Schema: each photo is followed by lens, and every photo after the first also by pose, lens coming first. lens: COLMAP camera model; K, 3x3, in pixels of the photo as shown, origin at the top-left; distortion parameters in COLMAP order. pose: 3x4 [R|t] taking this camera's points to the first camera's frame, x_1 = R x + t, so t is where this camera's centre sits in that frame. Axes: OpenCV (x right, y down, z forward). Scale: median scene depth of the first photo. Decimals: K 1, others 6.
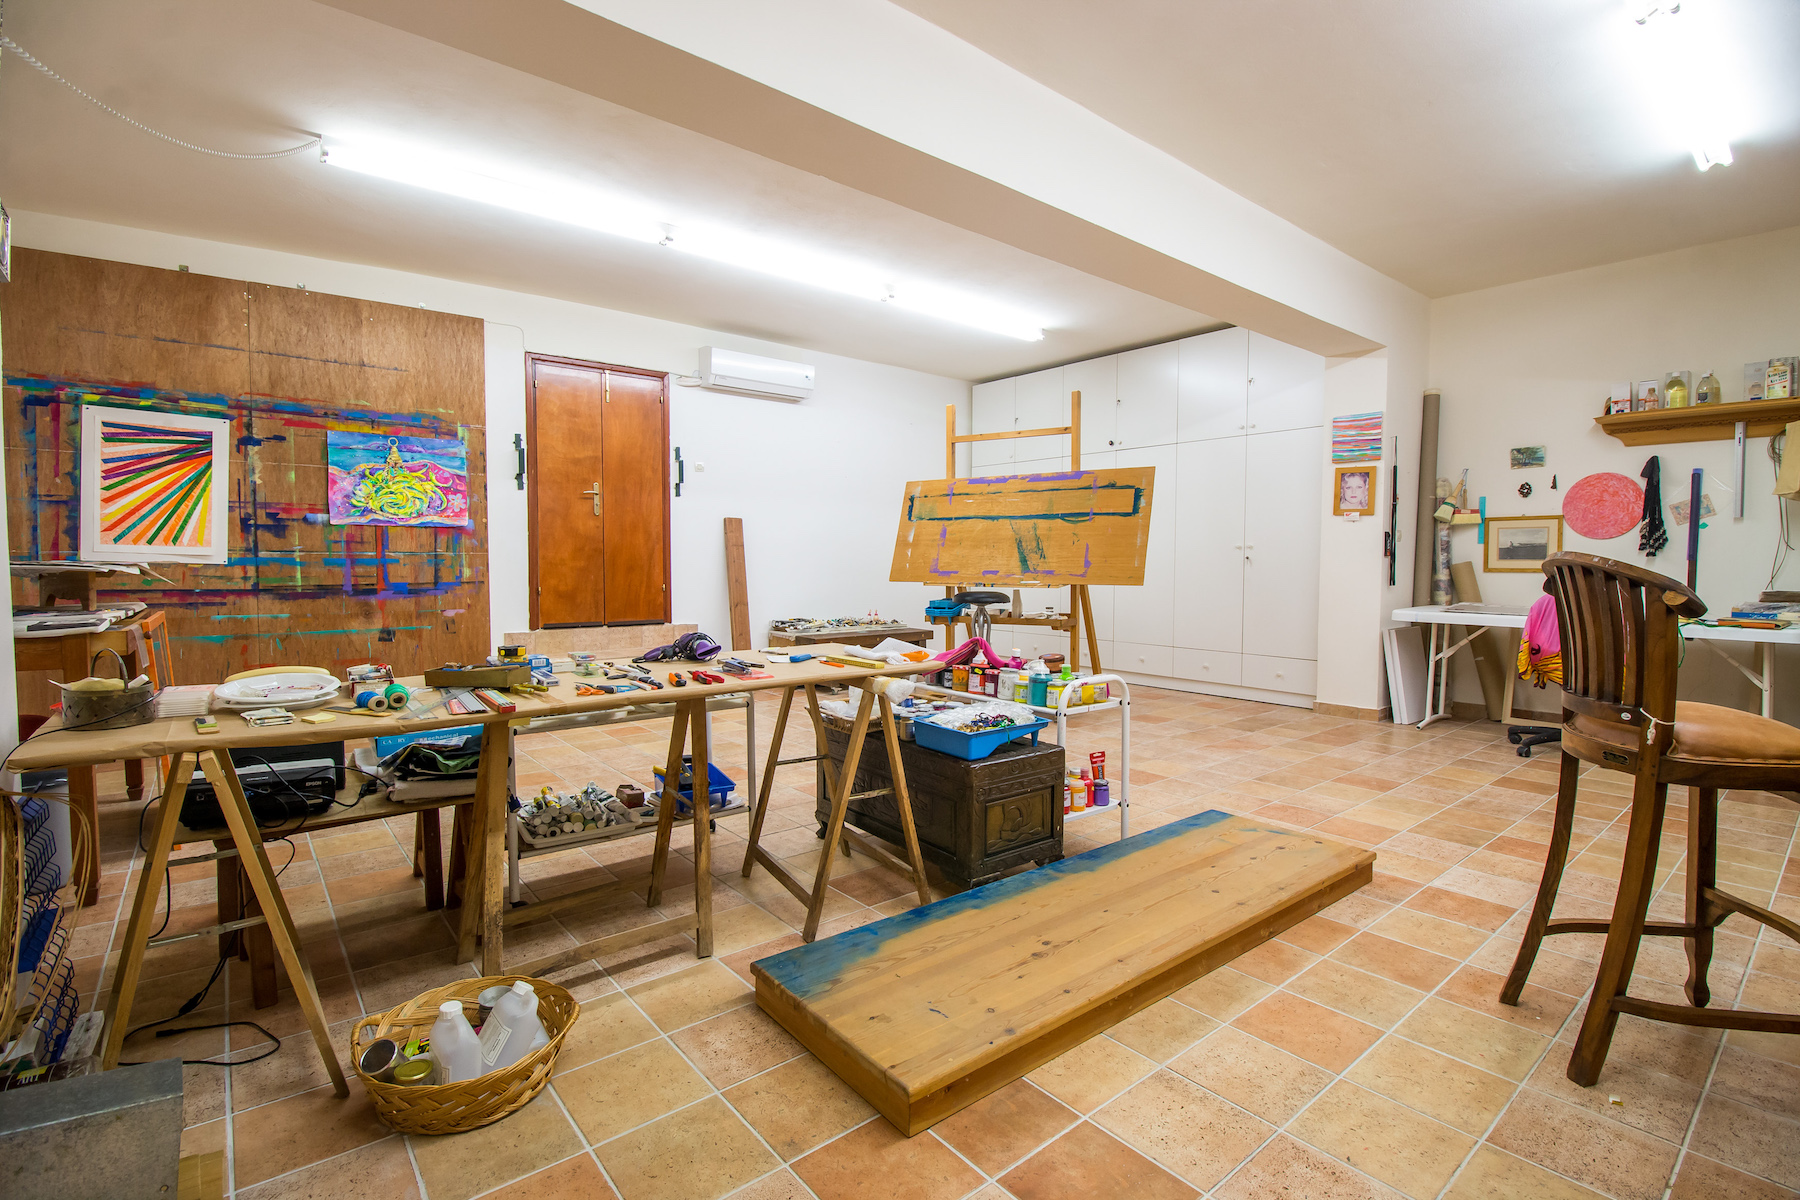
lens RADIAL K [[831.1, 0, 901.4], [0, 831.1, 594.6], [0, 0, 1]] dist [-0.013066, -0.002103]
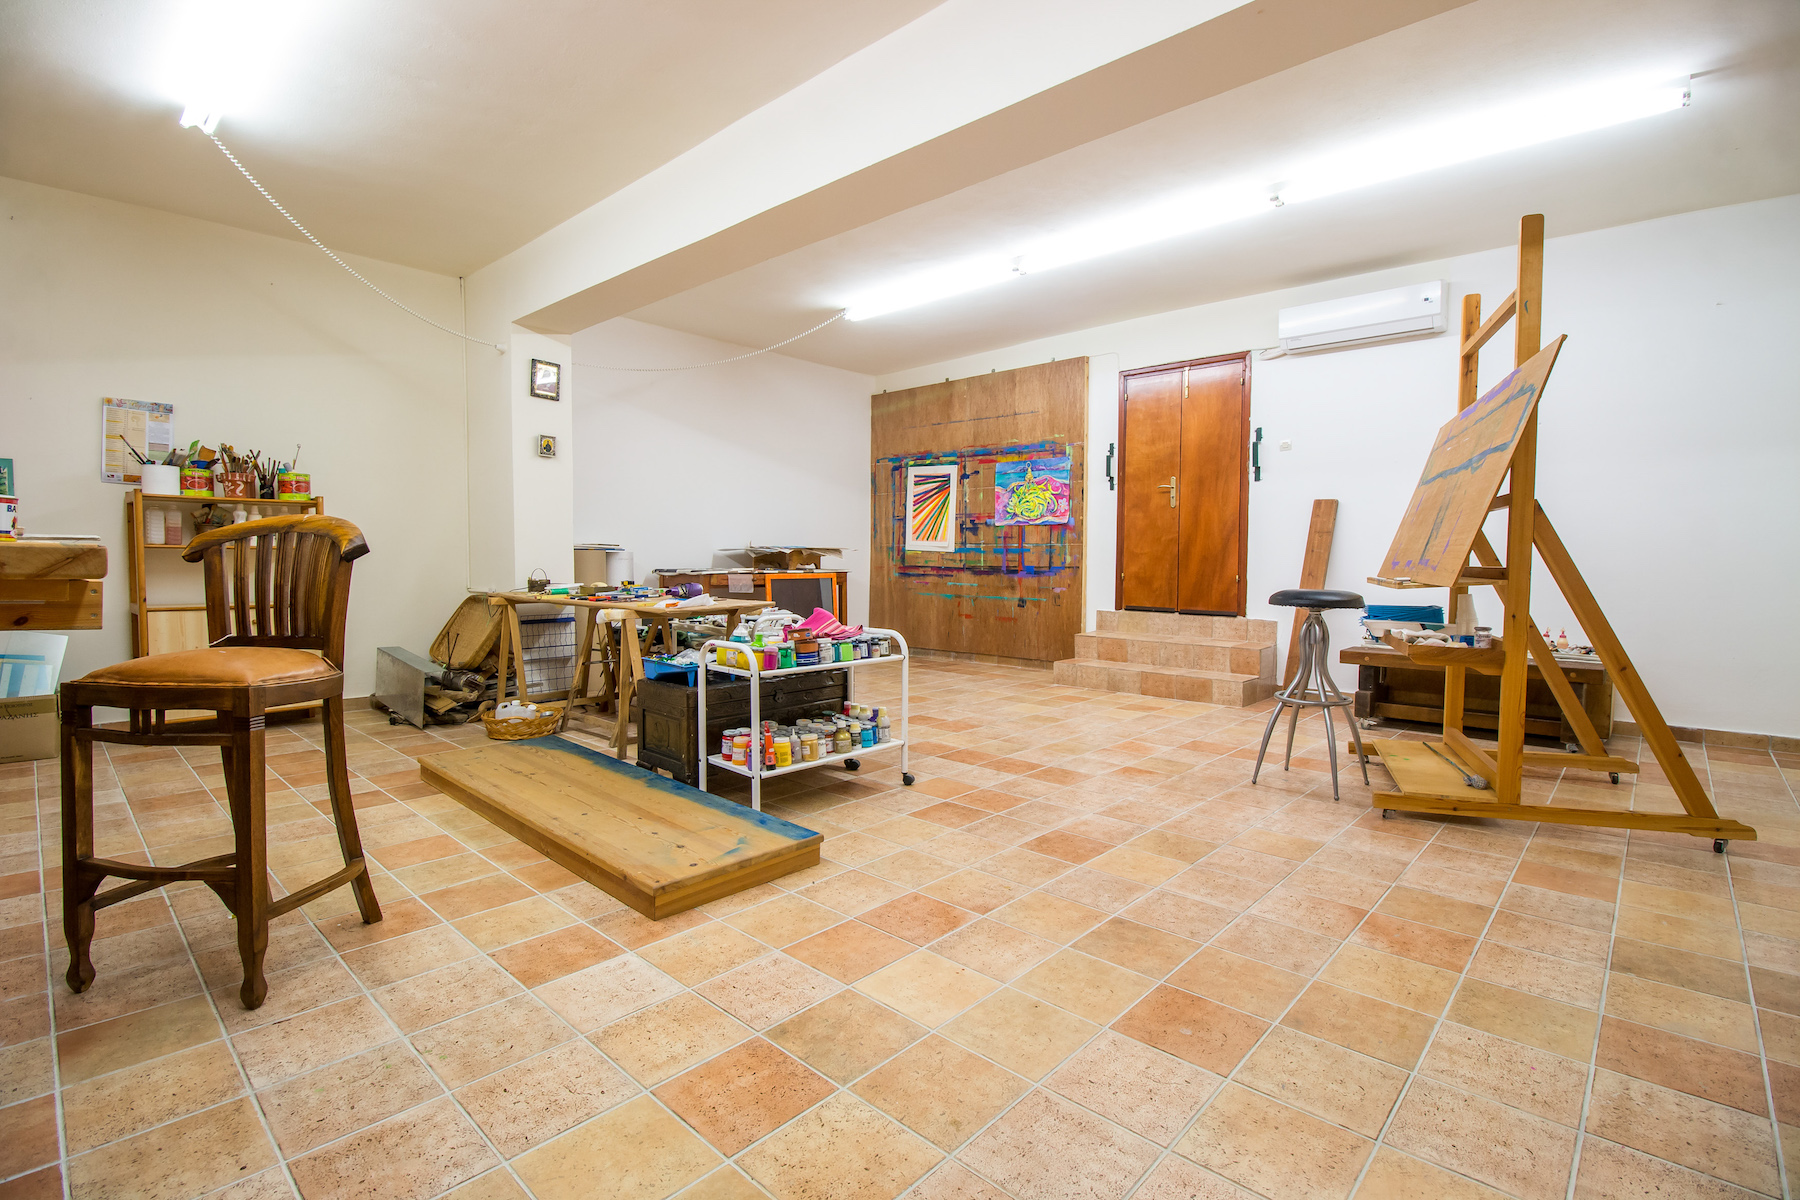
lens RADIAL K [[831.1, 0, 900.2], [0, 831.1, 596.6], [0, 0, 1]] dist [-0.013066, -0.002103]
pose [[0.132595, 0.047259, -0.990043, 0.779967], [-0.049036, 0.997952, 0.041070, -0.010055], [0.989957, 0.043102, 0.134641, 0.624453]]
